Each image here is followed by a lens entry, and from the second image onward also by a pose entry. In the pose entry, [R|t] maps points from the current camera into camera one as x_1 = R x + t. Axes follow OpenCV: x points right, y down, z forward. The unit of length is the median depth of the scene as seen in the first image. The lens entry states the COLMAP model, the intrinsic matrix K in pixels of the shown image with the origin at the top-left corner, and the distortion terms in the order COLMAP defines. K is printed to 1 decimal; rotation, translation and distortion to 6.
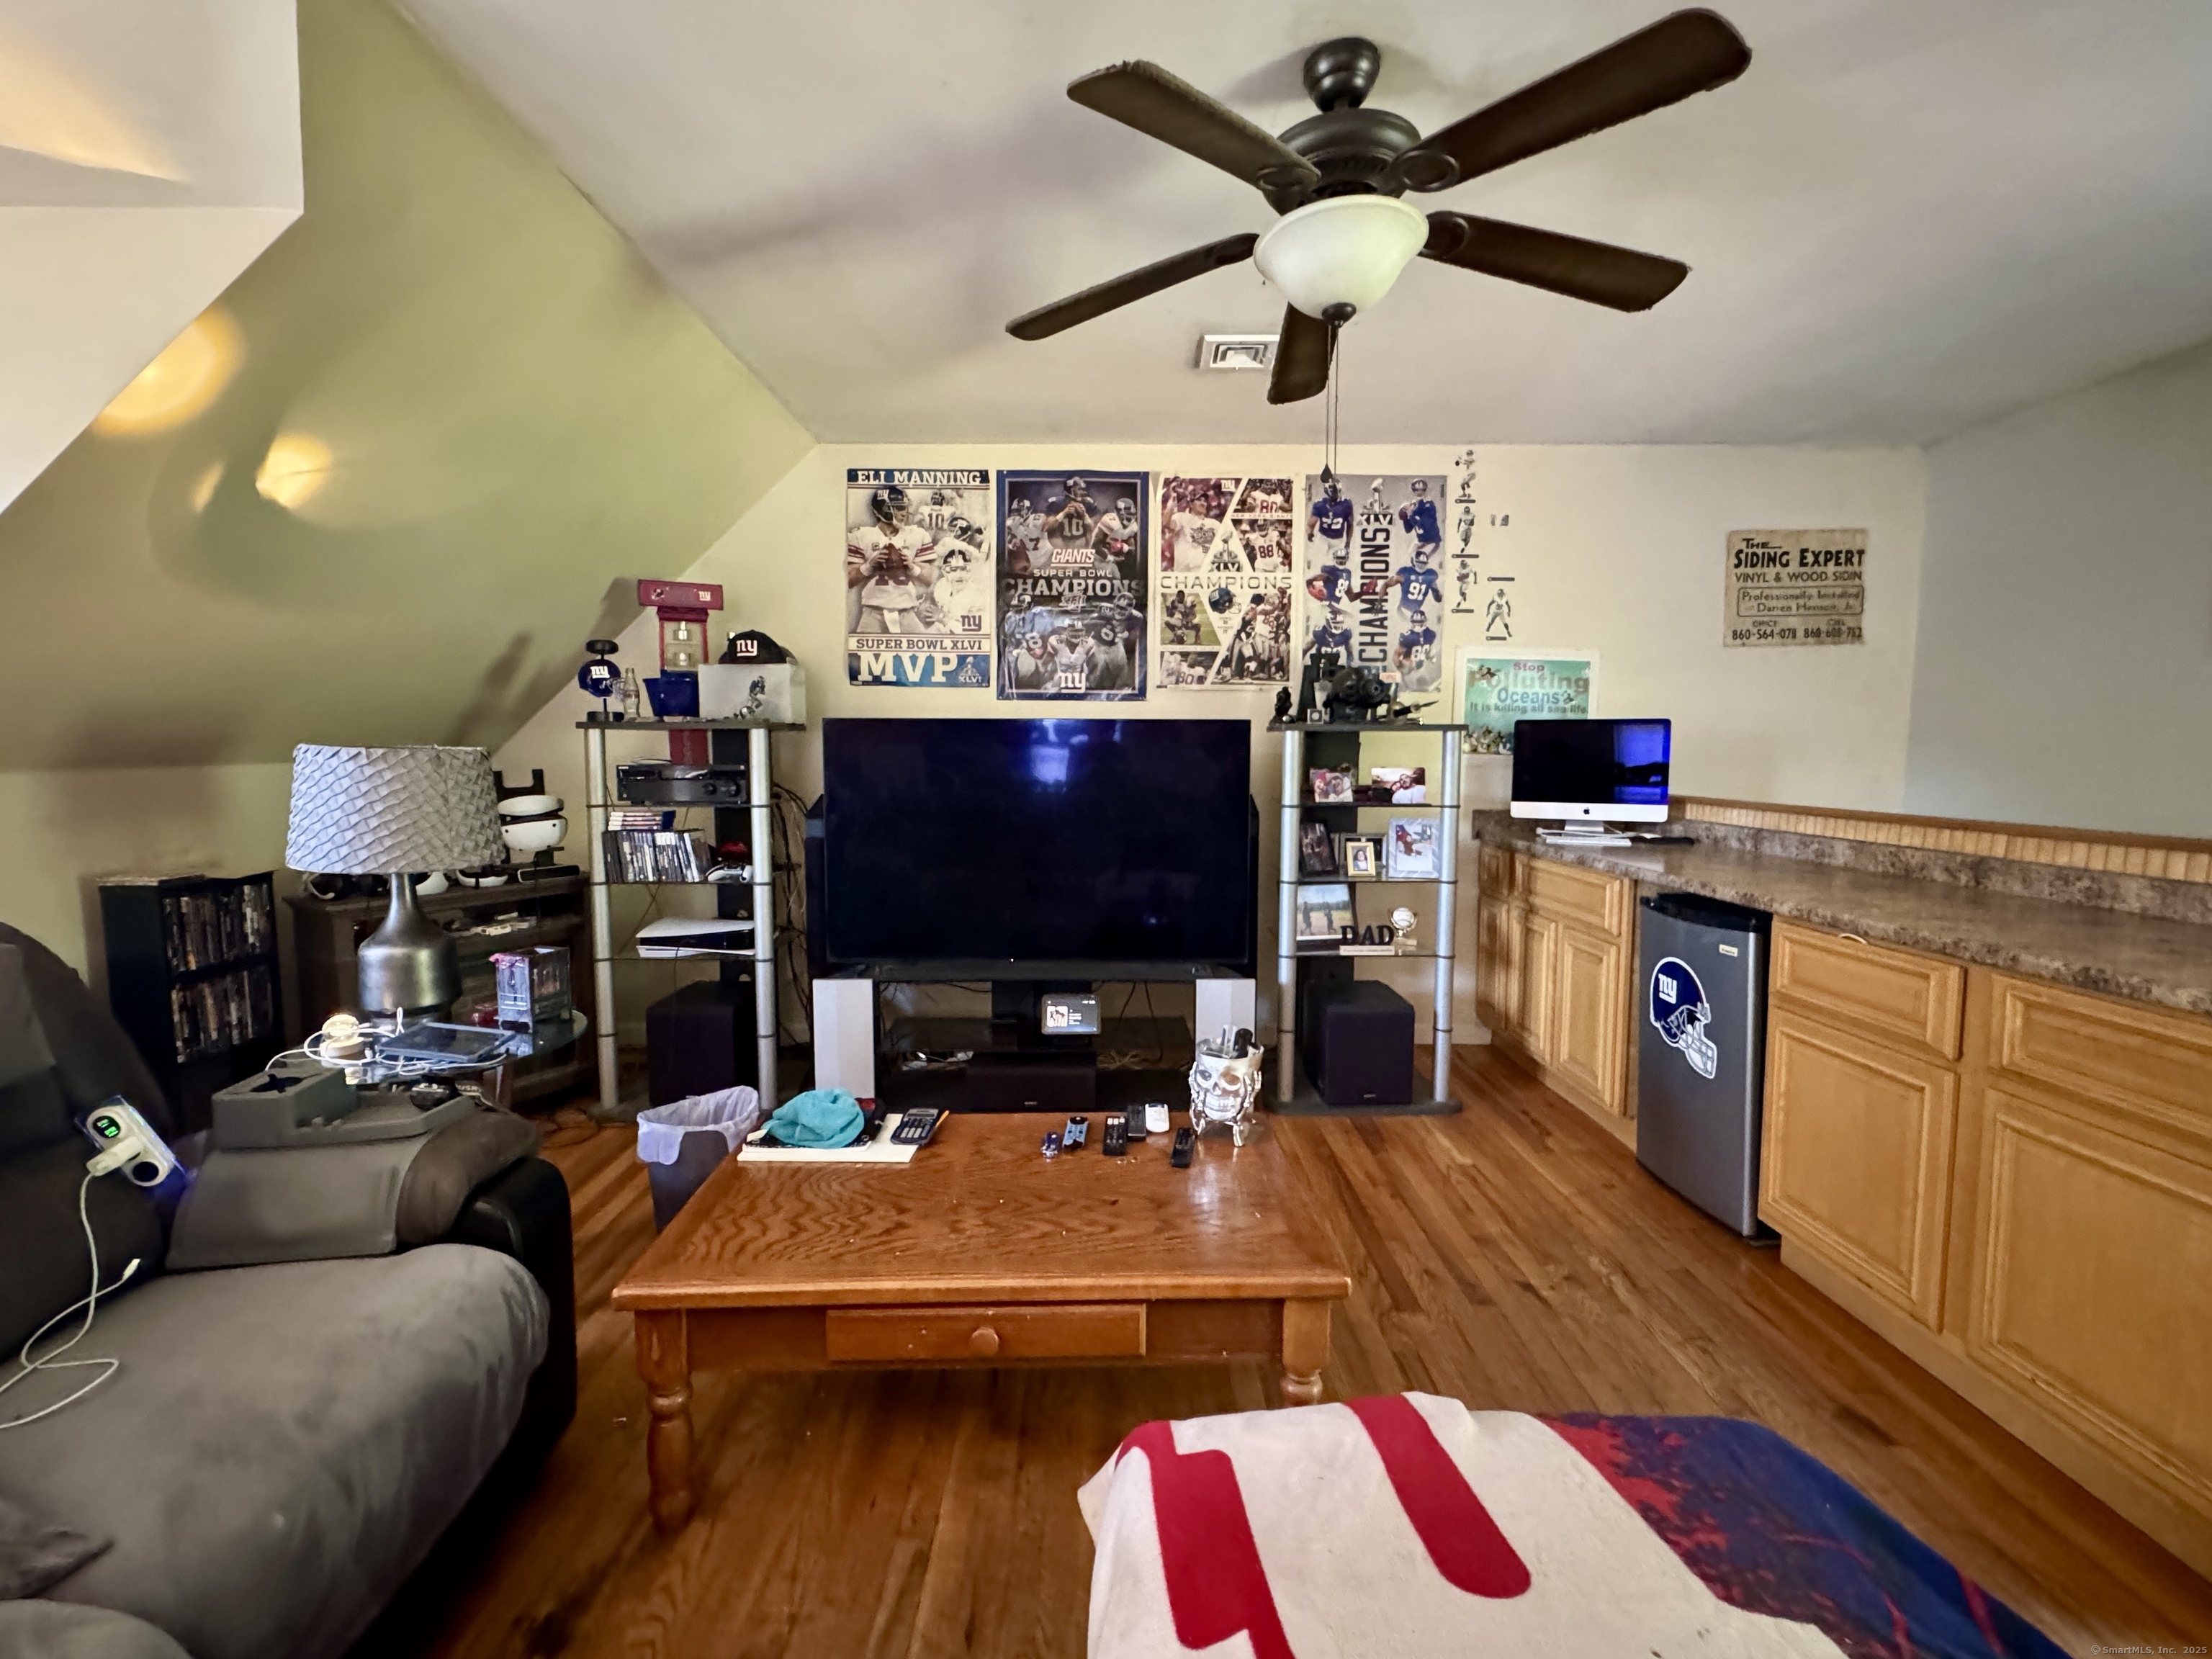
lens RADIAL K [[938.1, 0, 1106.0], [0, 938.1, 829.5], [0, 0, 1]] dist [0.000859, 0.000150]
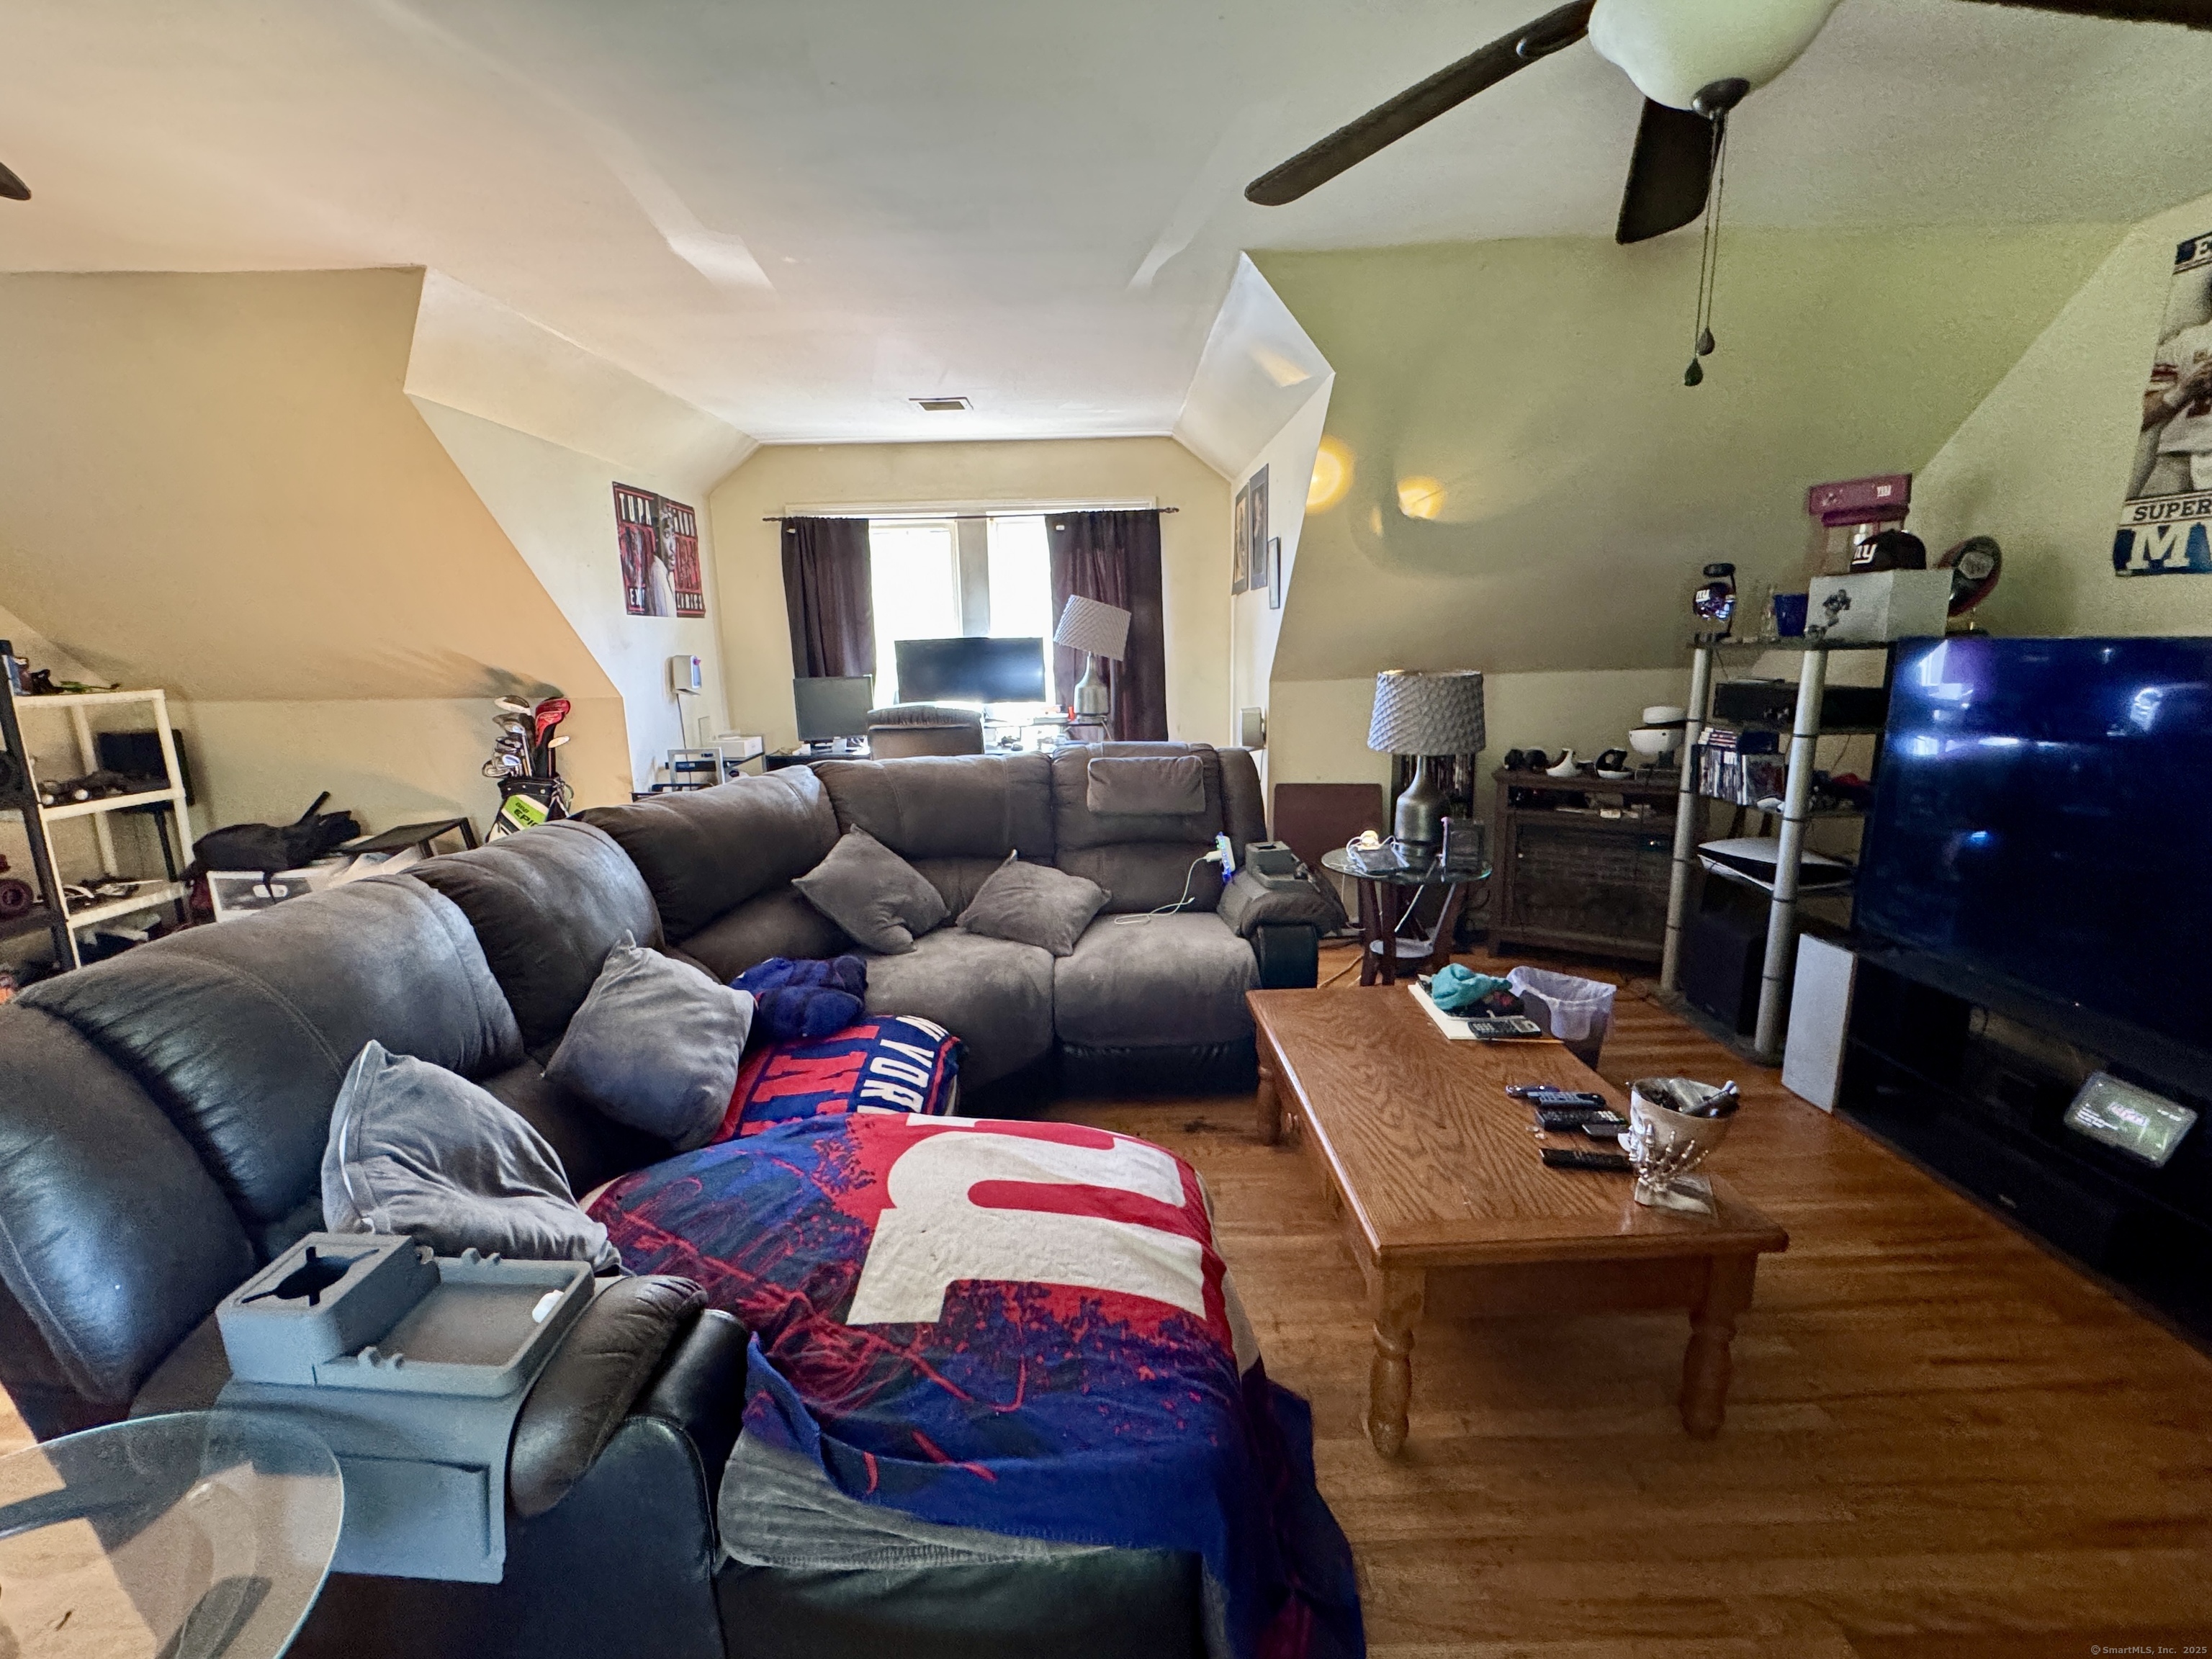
lens RADIAL K [[938.1, 0, 1106.0], [0, 938.1, 829.5], [0, 0, 1]] dist [0.000859, 0.000150]
pose [[0.015604, 0.197653, -0.980148, 0.532822], [-0.068580, 0.978170, 0.196162, -0.067433], [0.997524, 0.064158, 0.028818, 0.294611]]
